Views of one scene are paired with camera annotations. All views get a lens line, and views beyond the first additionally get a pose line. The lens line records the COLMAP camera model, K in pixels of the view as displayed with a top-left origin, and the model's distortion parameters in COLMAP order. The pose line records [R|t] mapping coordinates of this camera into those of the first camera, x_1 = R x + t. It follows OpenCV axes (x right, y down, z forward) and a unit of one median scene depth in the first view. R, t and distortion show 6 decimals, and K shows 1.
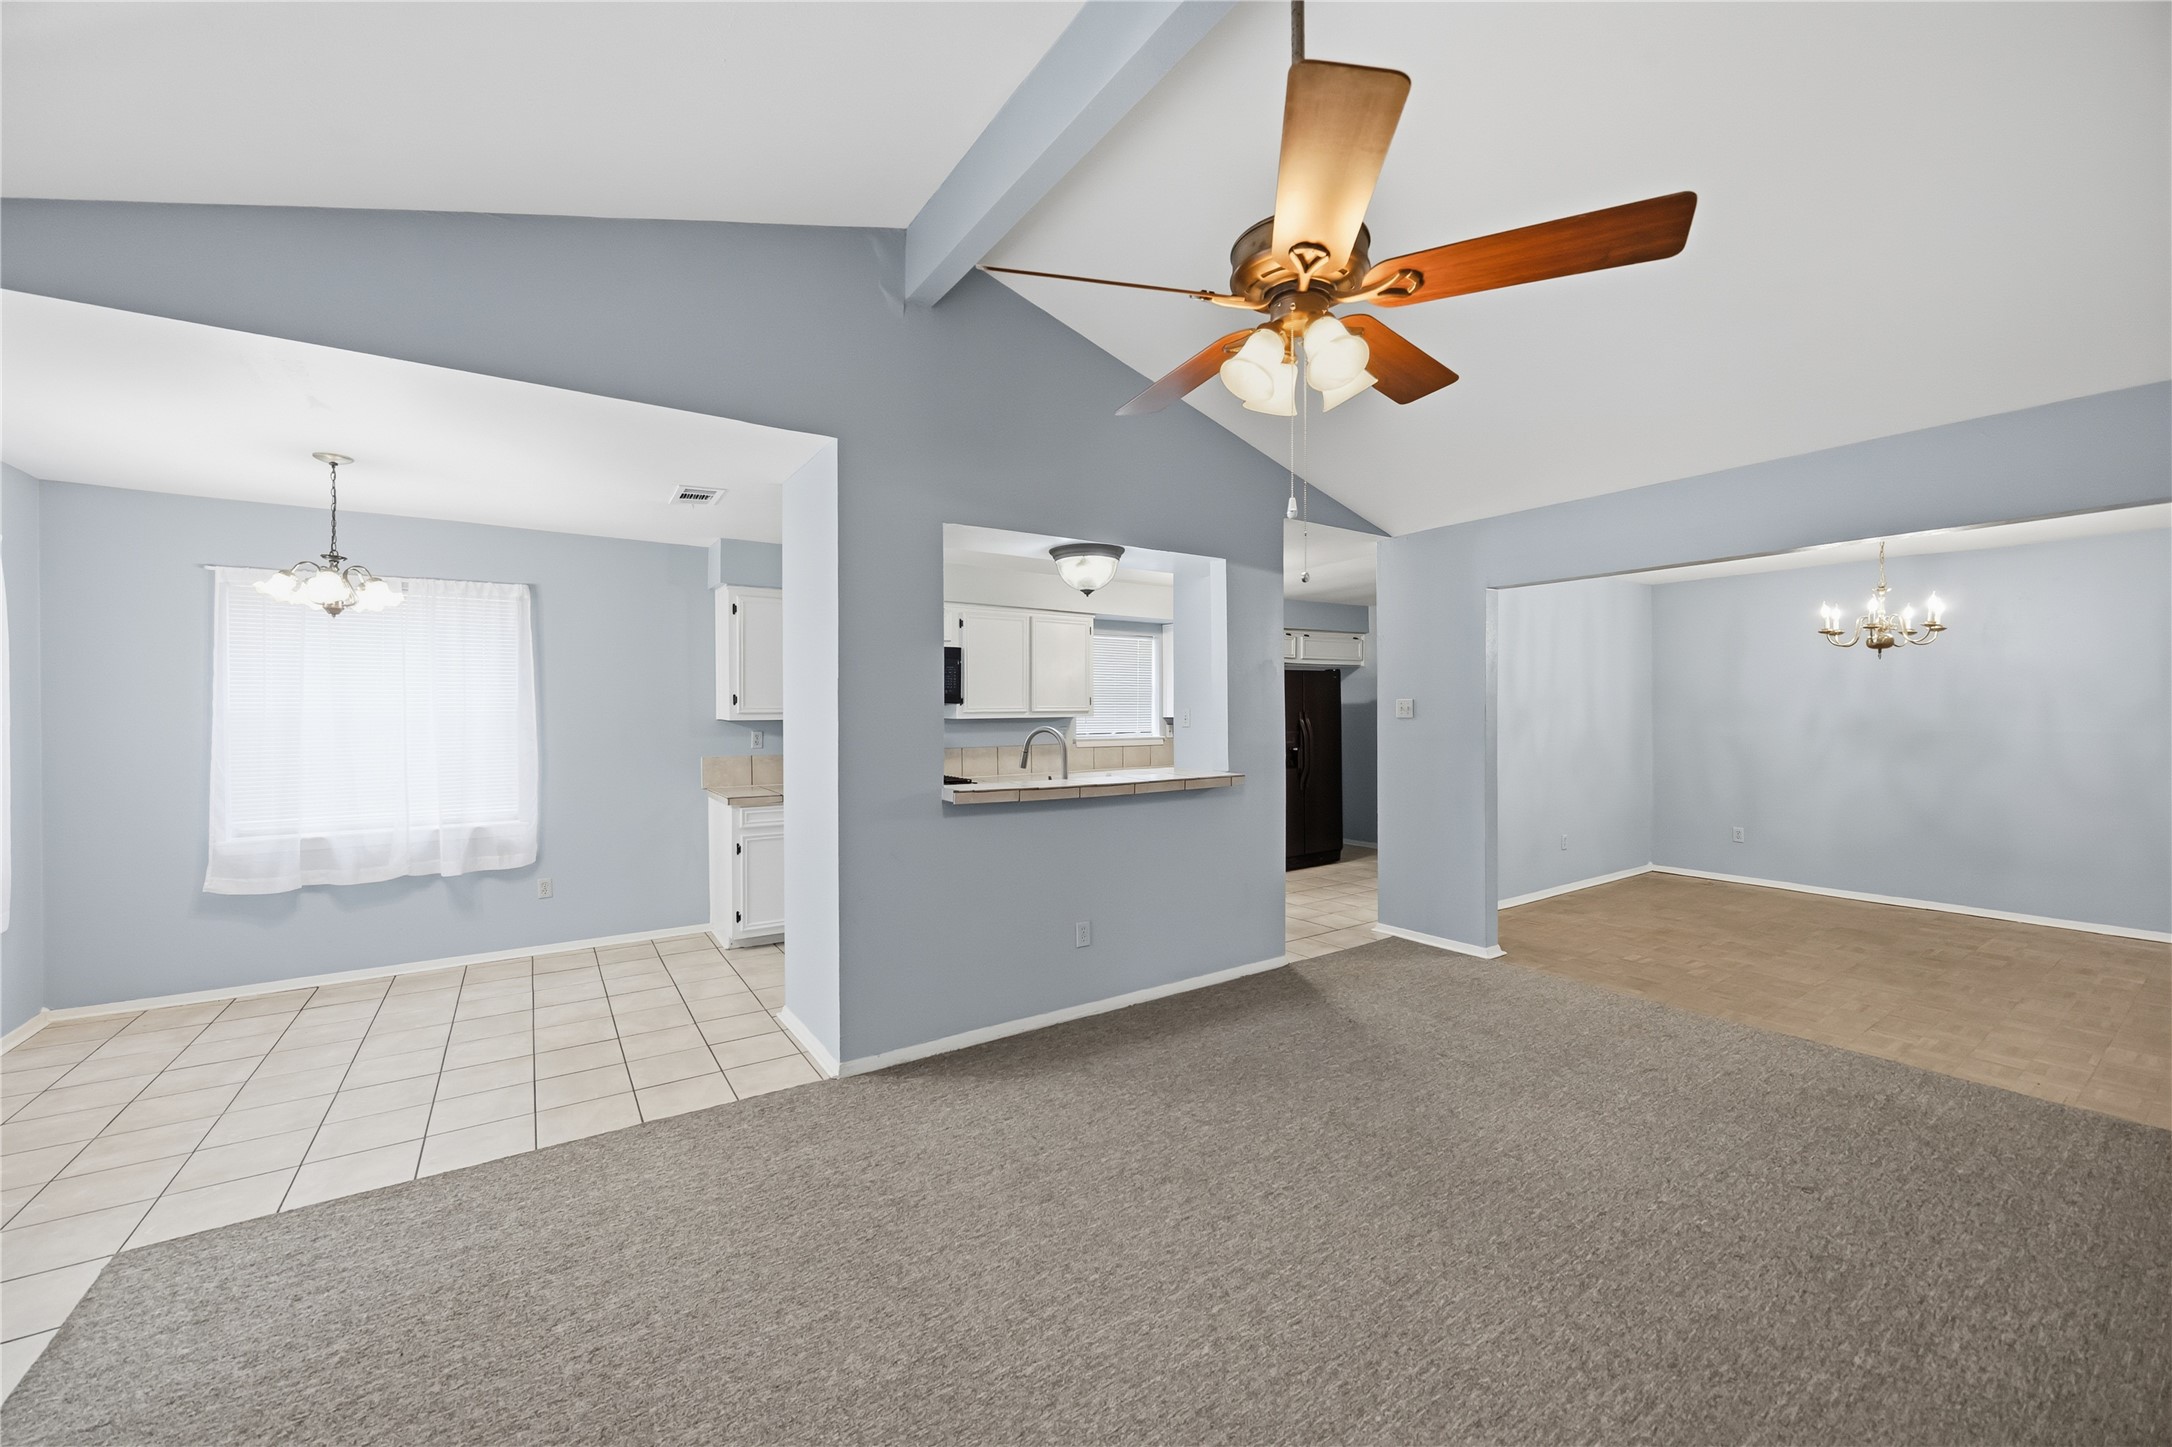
lens RADIAL K [[834.0, 0, 1080.3], [0, 834.0, 717.5], [0, 0, 1]] dist [-0.002677, -0.000053]
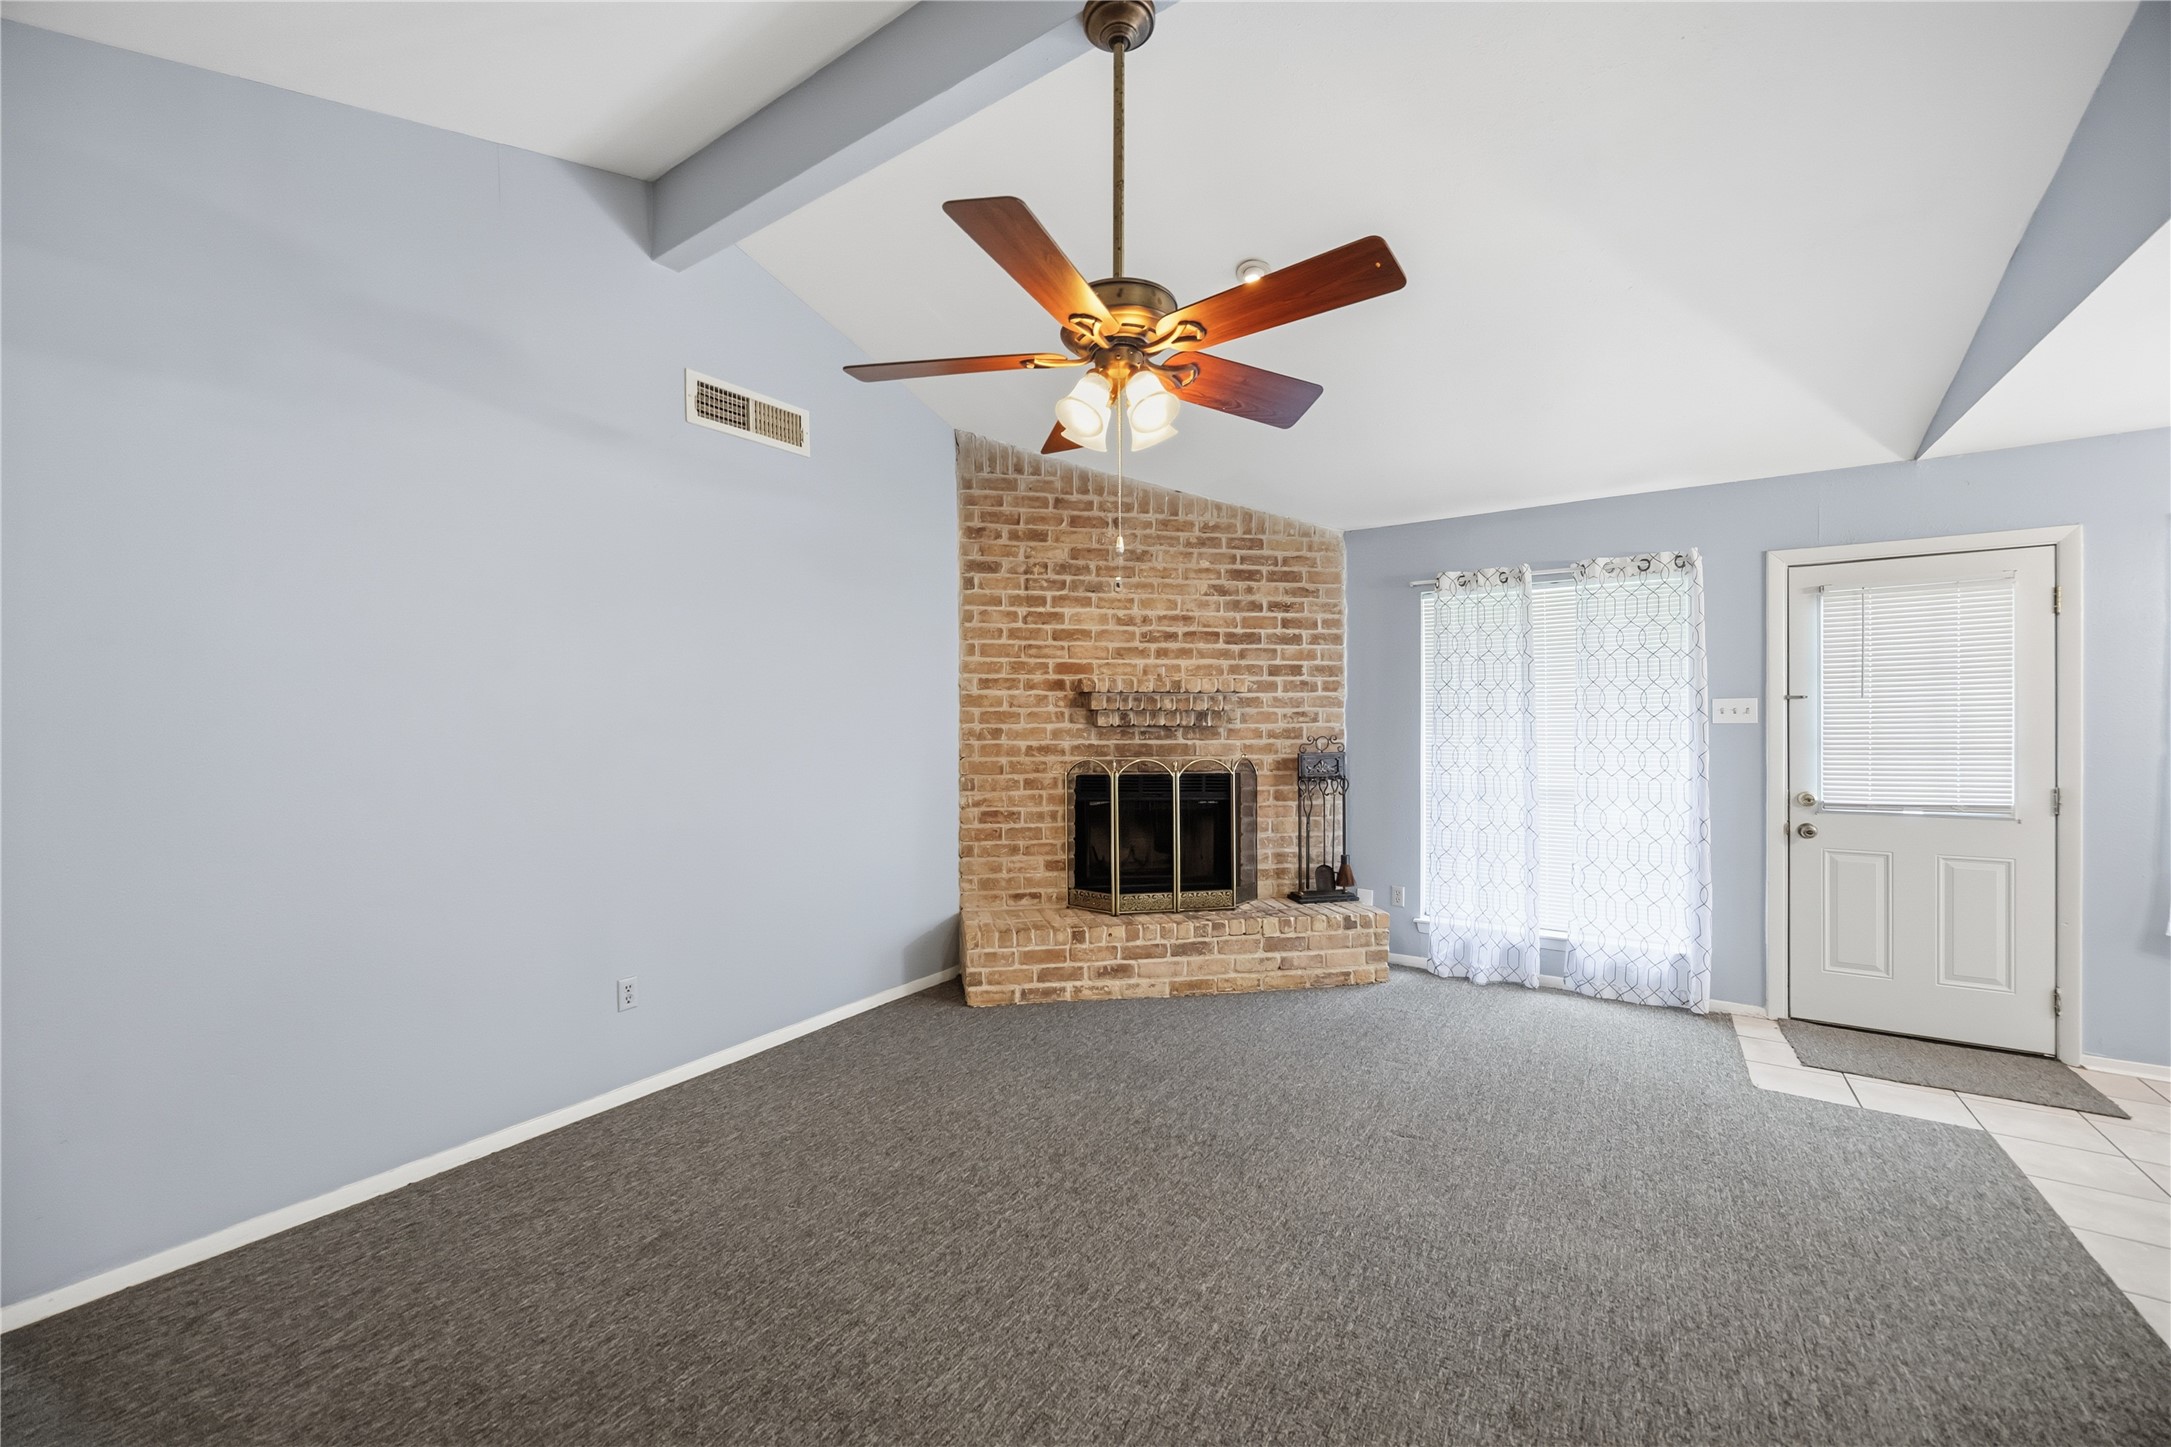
lens RADIAL K [[827.4, 0, 1091.5], [0, 827.4, 721.7], [0, 0, 1]] dist [-0.000838, 0.000008]
pose [[-0.925042, 0.006010, -0.379817, 0.592241], [0.003016, 0.999960, 0.008476, 0.000722], [0.379852, 0.006695, -0.925023, 1.652793]]
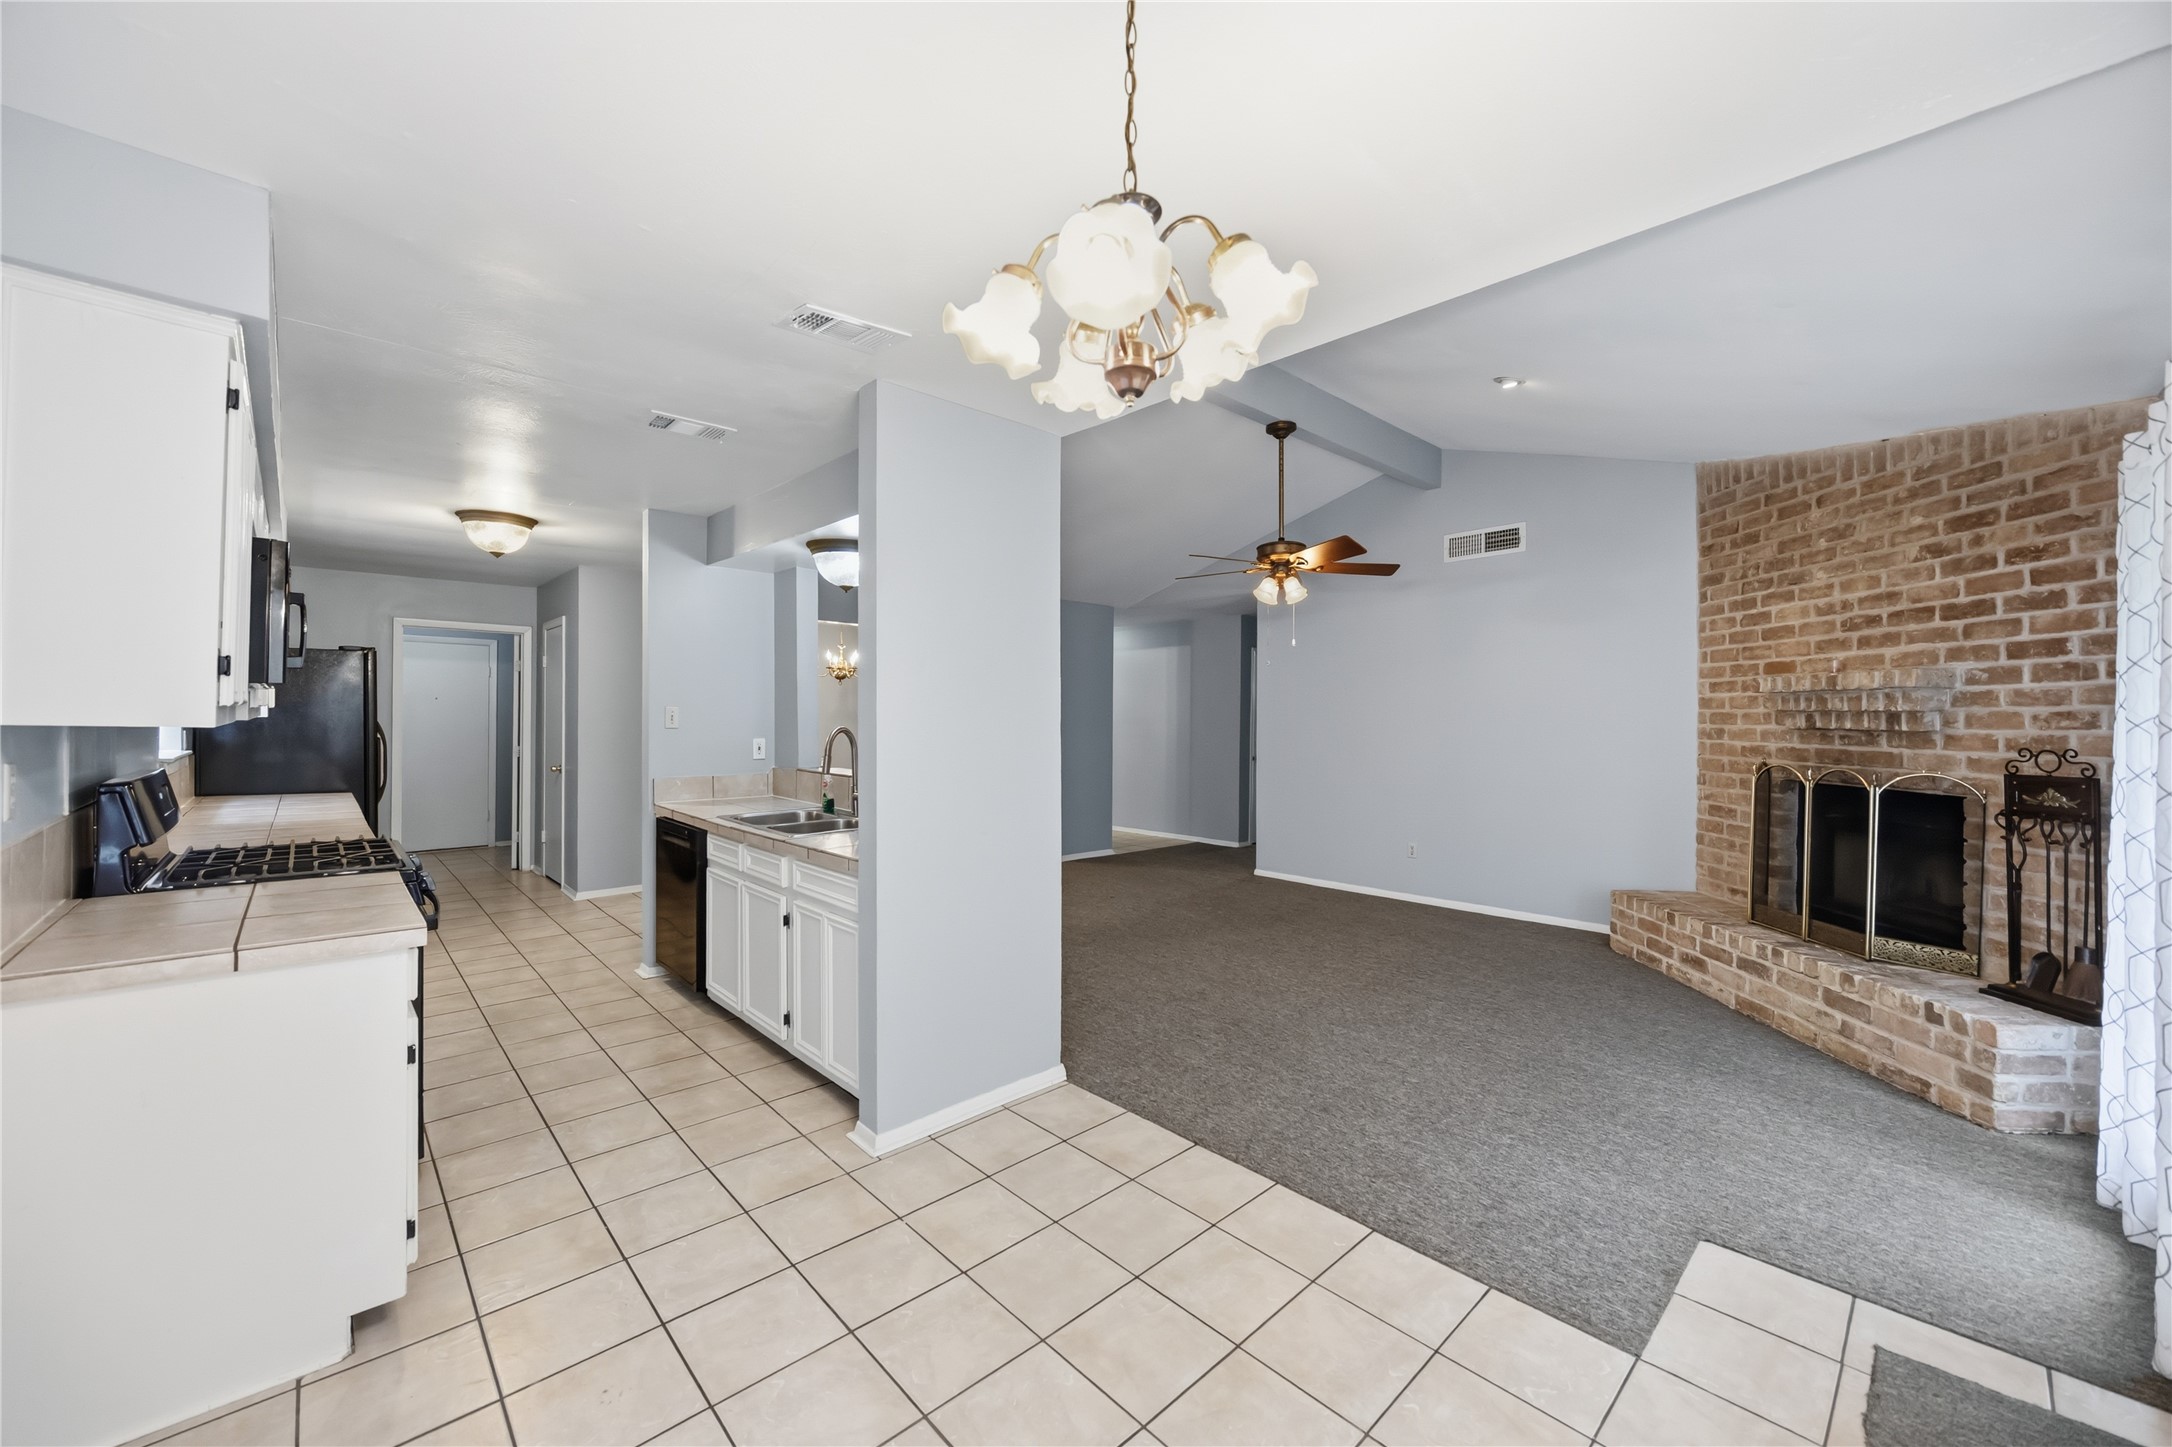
lens RADIAL K [[834.0, 0, 1080.3], [0, 834.0, 717.5], [0, 0, 1]] dist [-0.002677, -0.000053]
pose [[-0.159879, 0.000538, 0.987136, -1.905071], [0.001831, 0.999998, -0.000248, 0.001575], [-0.987135, 0.001768, -0.159880, 1.692155]]
